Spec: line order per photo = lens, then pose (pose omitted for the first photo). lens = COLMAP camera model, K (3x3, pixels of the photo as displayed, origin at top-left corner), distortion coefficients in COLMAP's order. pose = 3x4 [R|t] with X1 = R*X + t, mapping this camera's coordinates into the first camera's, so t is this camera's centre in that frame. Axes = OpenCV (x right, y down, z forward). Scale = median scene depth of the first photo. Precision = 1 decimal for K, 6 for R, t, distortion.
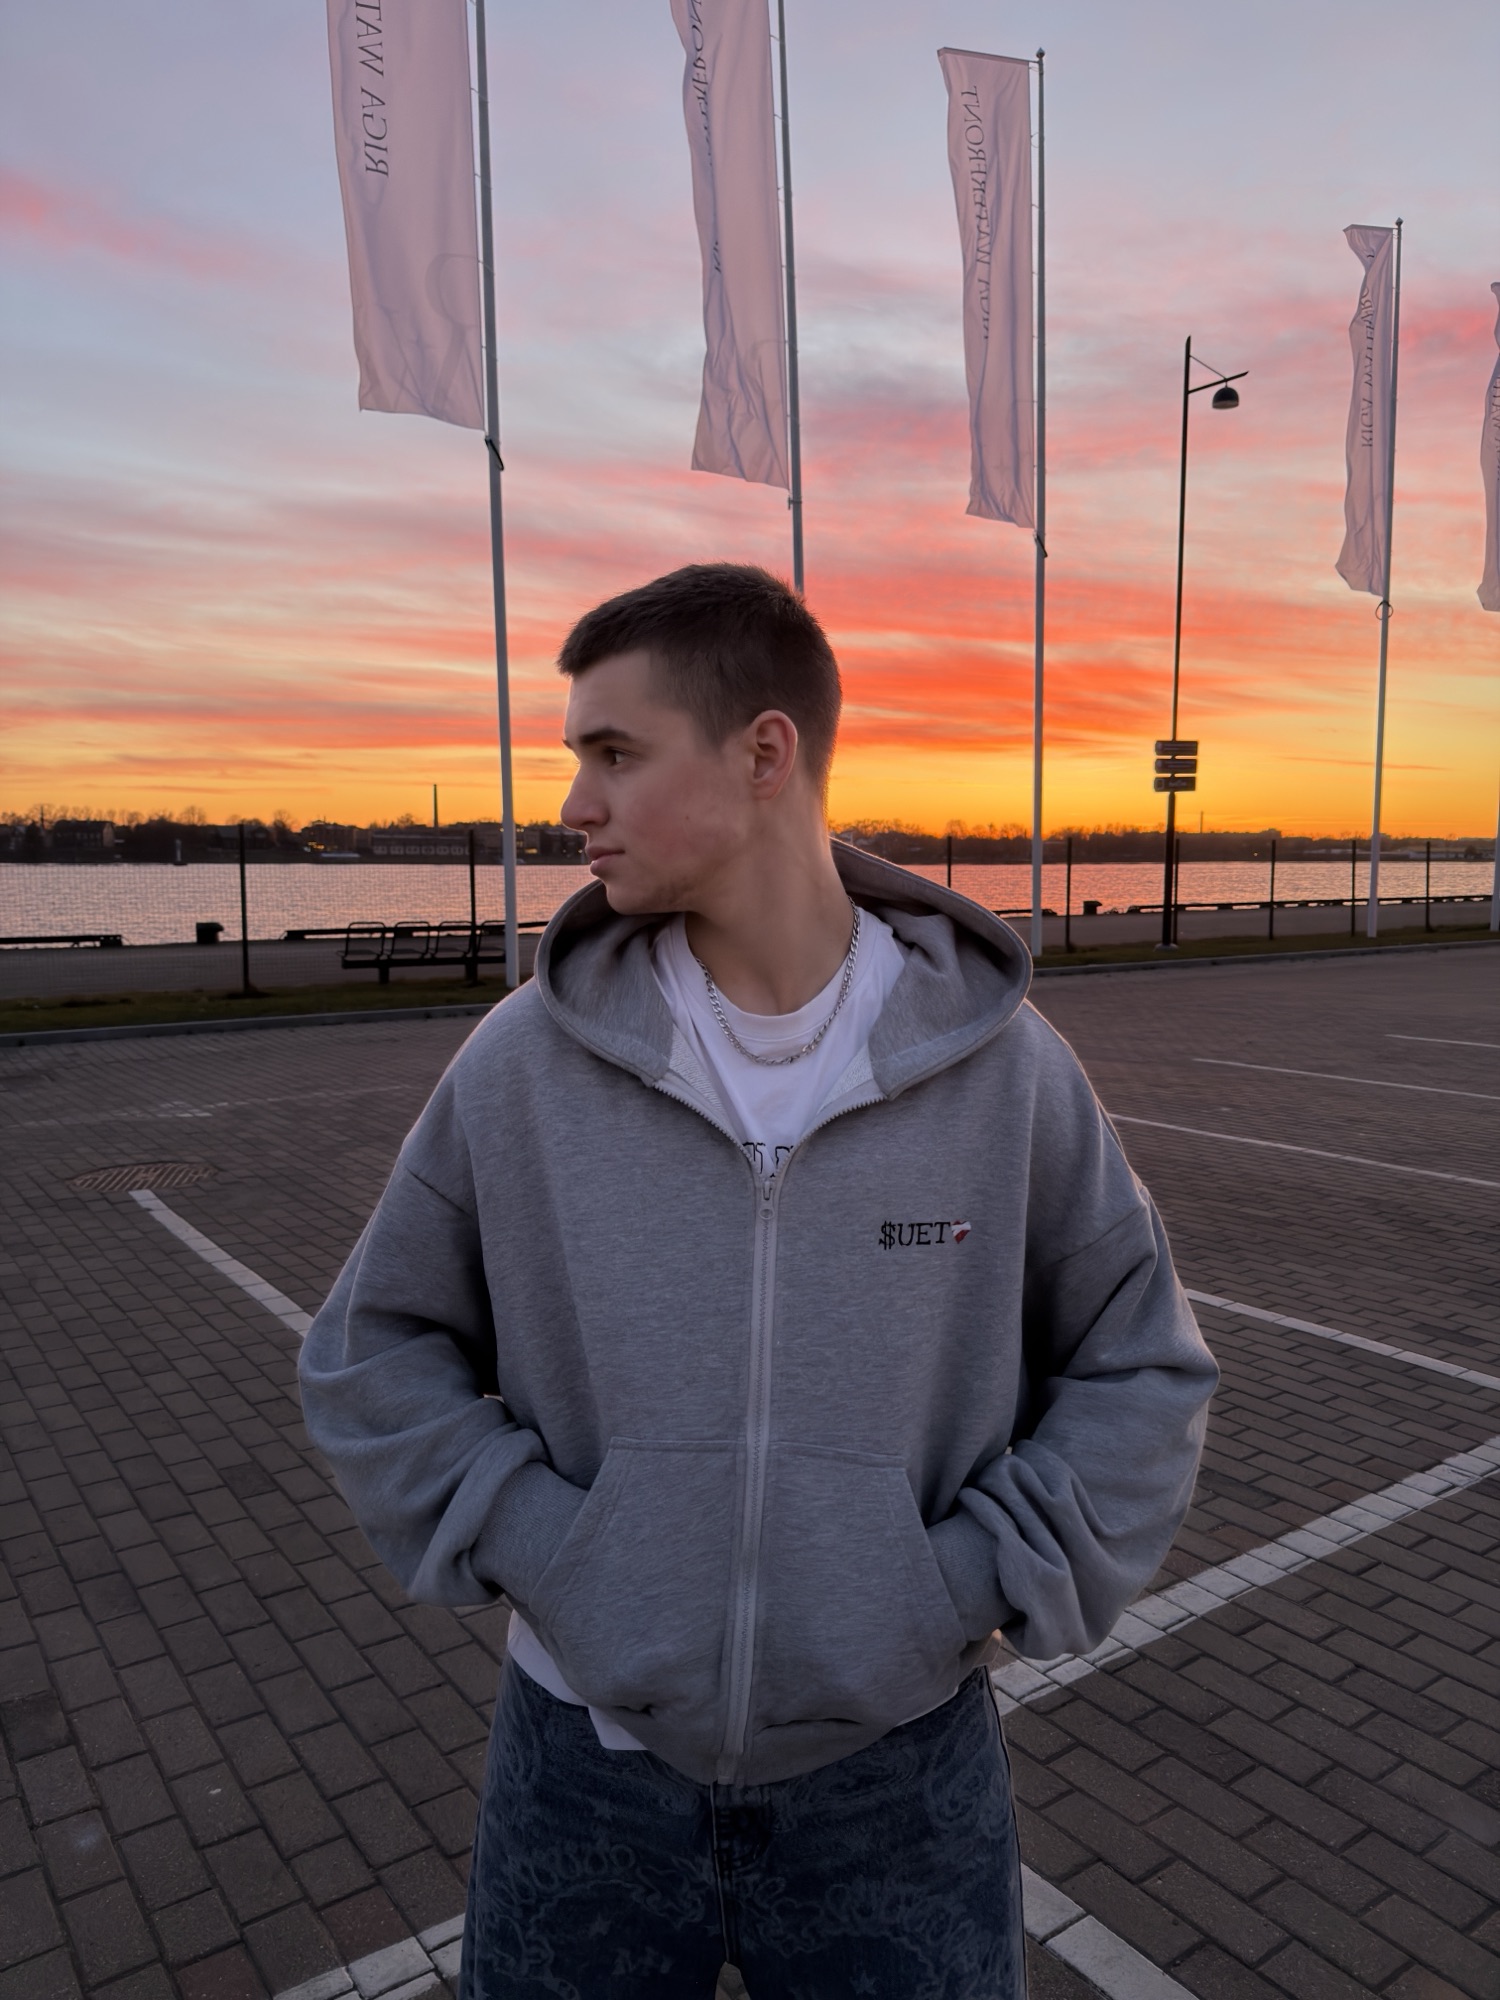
lens RADIAL K [[1407.6, 0, 750.0], [0, 1407.6, 1000.0], [0, 0, 1]] dist [0.149751, -0.303699]
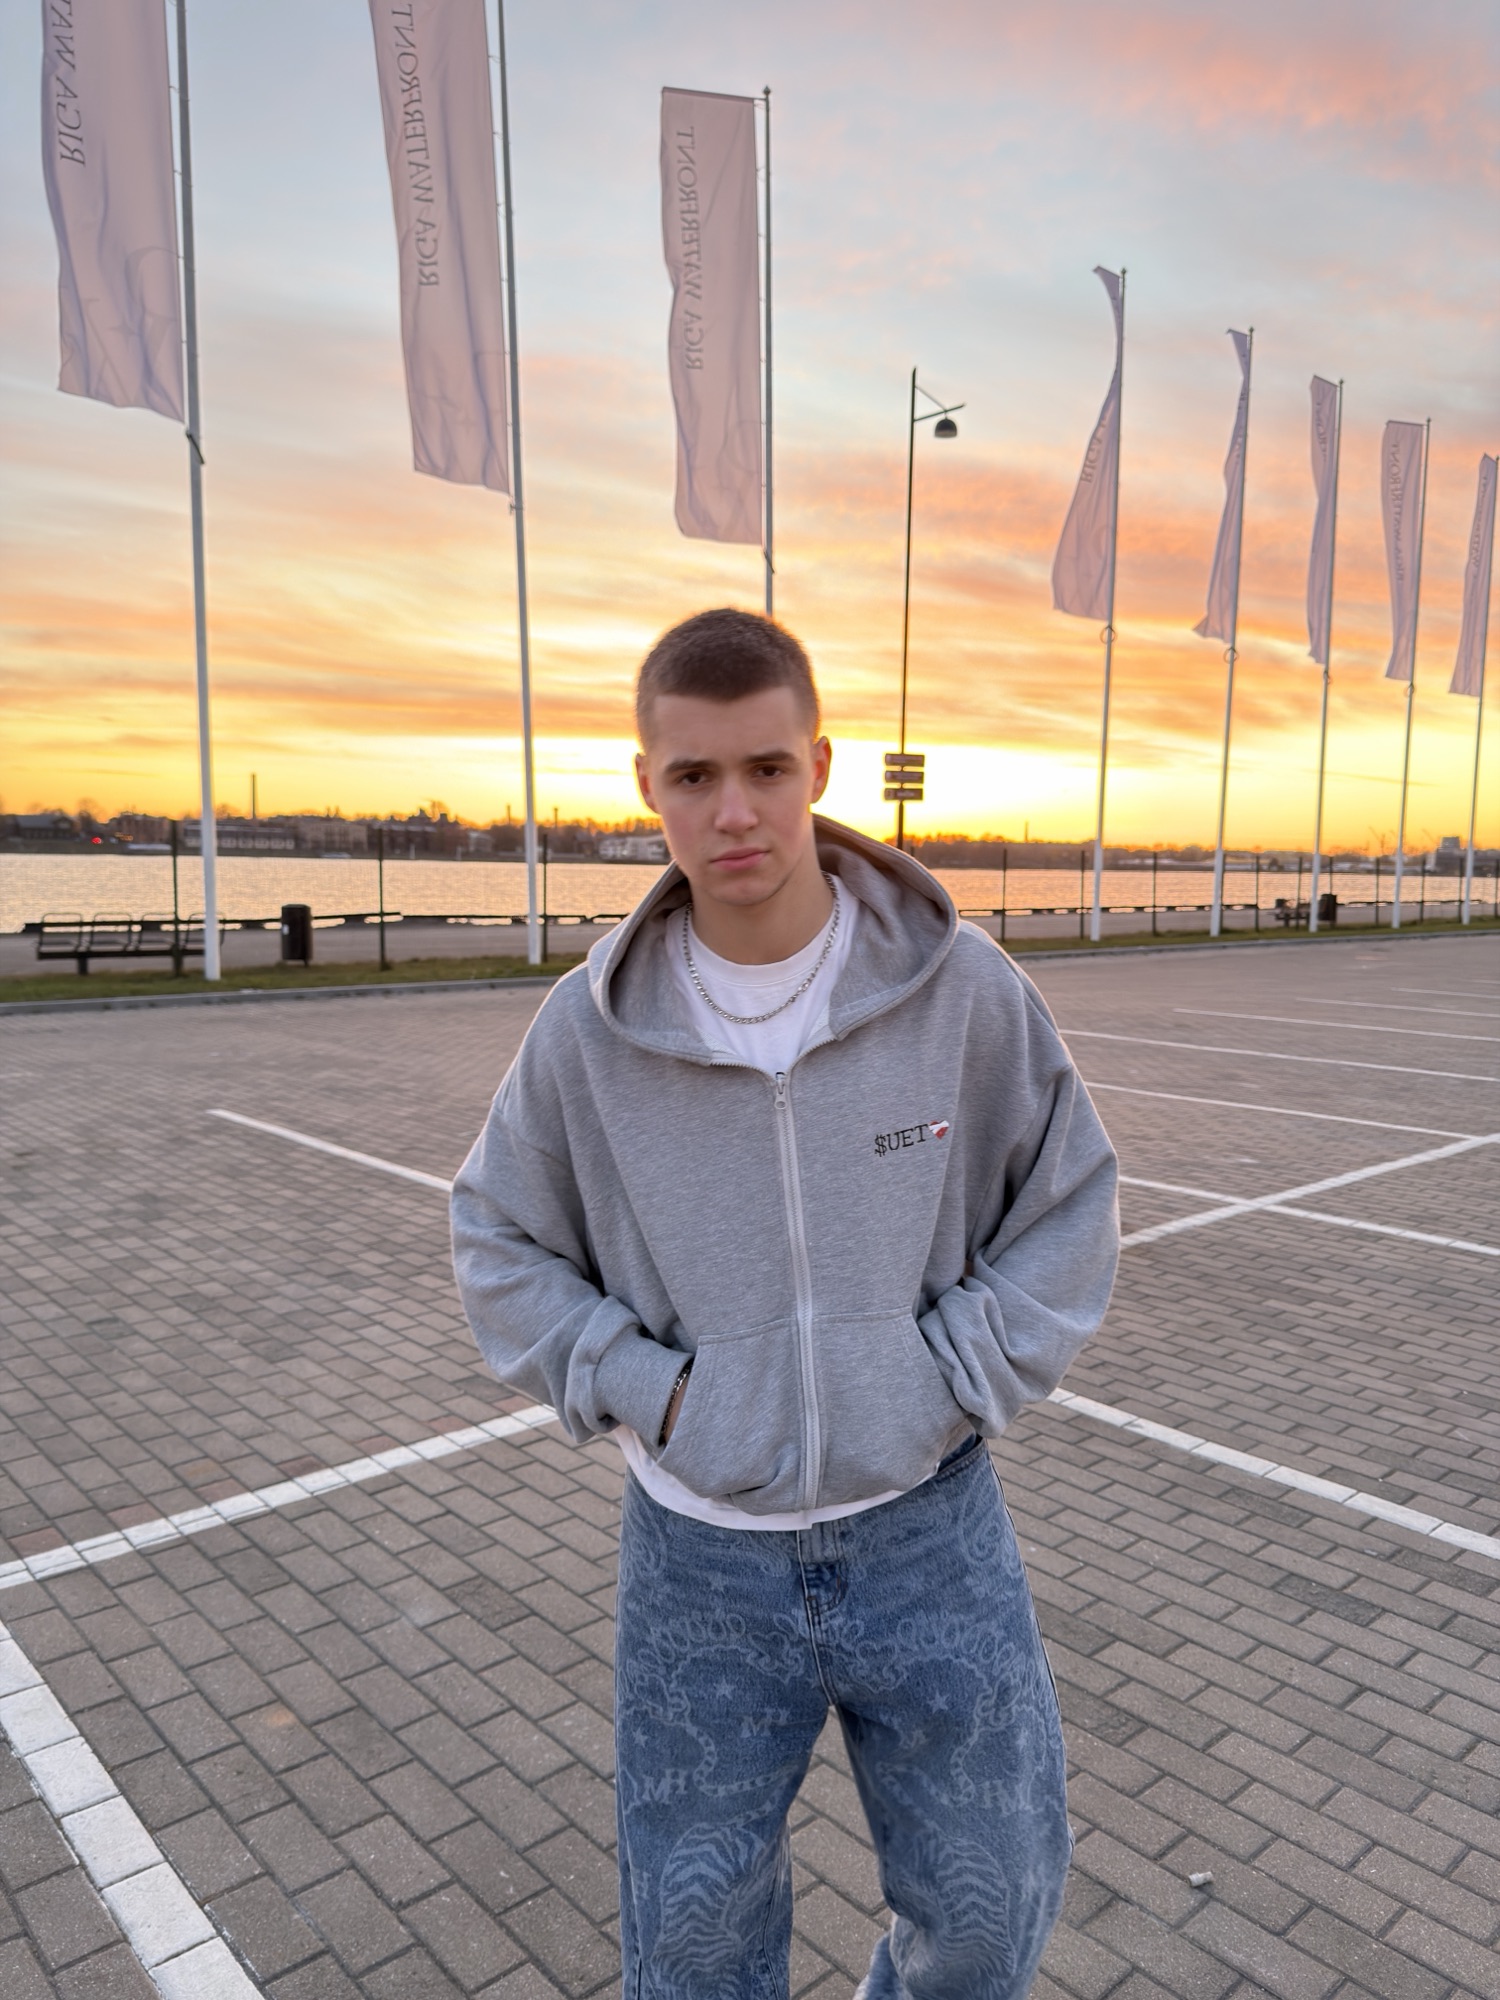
lens RADIAL K [[1404.1, 0, 764.3], [0, 1404.1, 1007.4], [0, 0, 1]] dist [0.137857, -0.296561]
pose [[0.992371, 0.003375, 0.123239, 0.101848], [-0.003932, 0.999983, 0.004278, 0.004991], [-0.123222, -0.004730, 0.992368, -0.045571]]
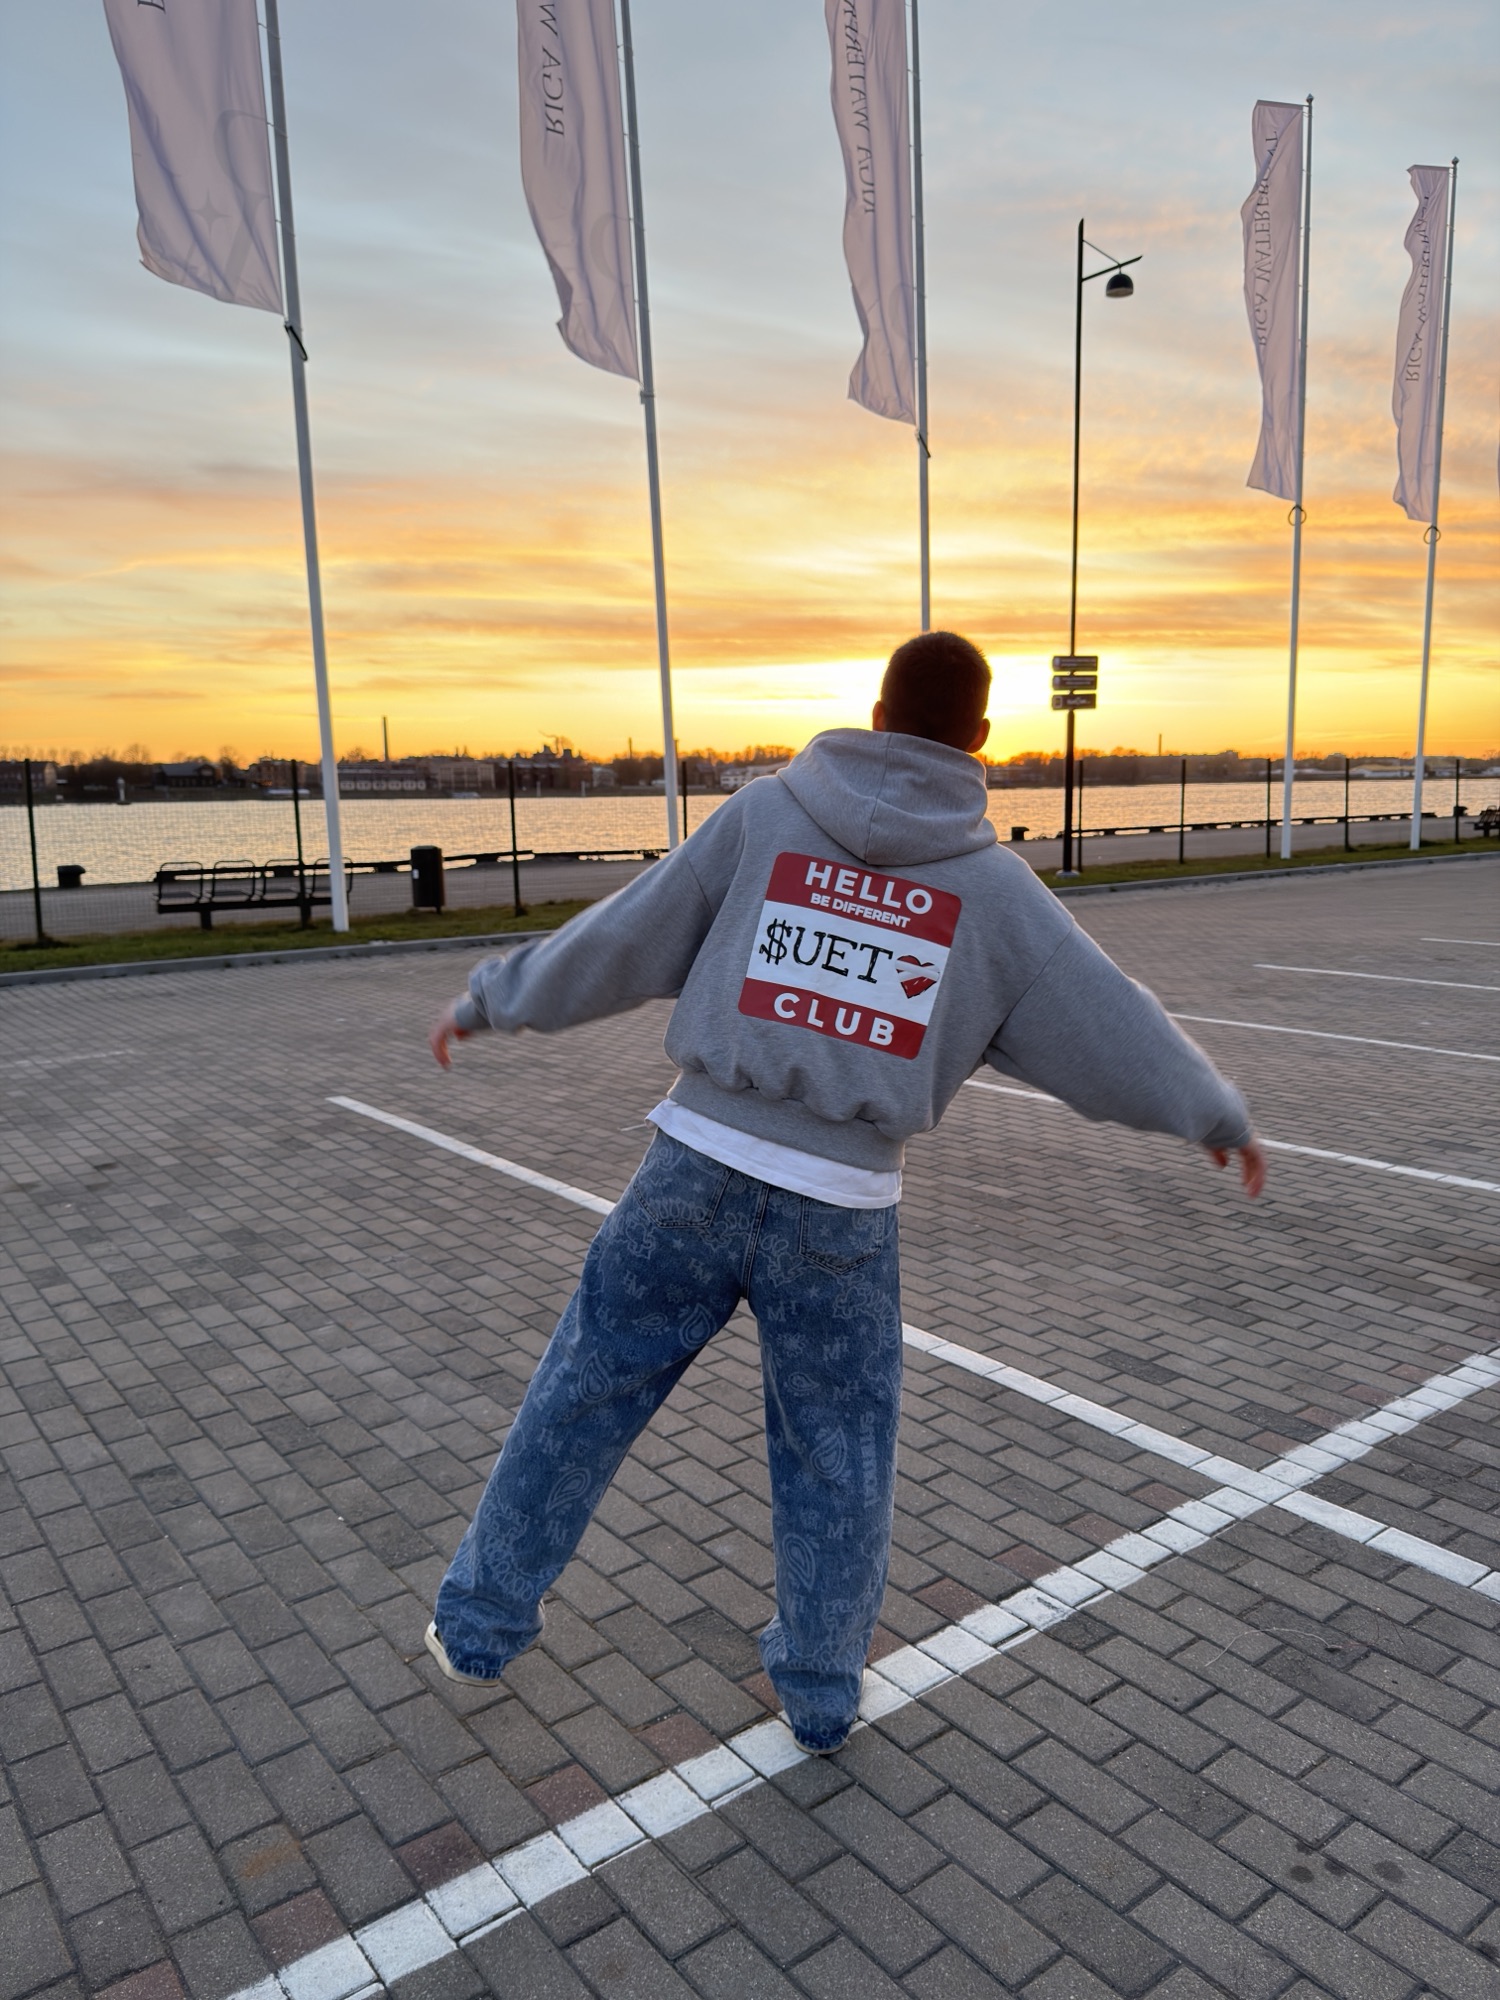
lens RADIAL K [[1401.4, 0, 752.0], [0, 1401.4, 1008.9], [0, 0, 1]] dist [0.145776, -0.297528]
pose [[0.999449, -0.020818, 0.025868, 0.082126], [0.019357, 0.998270, 0.055516, -0.004661], [-0.026979, -0.054984, 0.998123, 0.071618]]
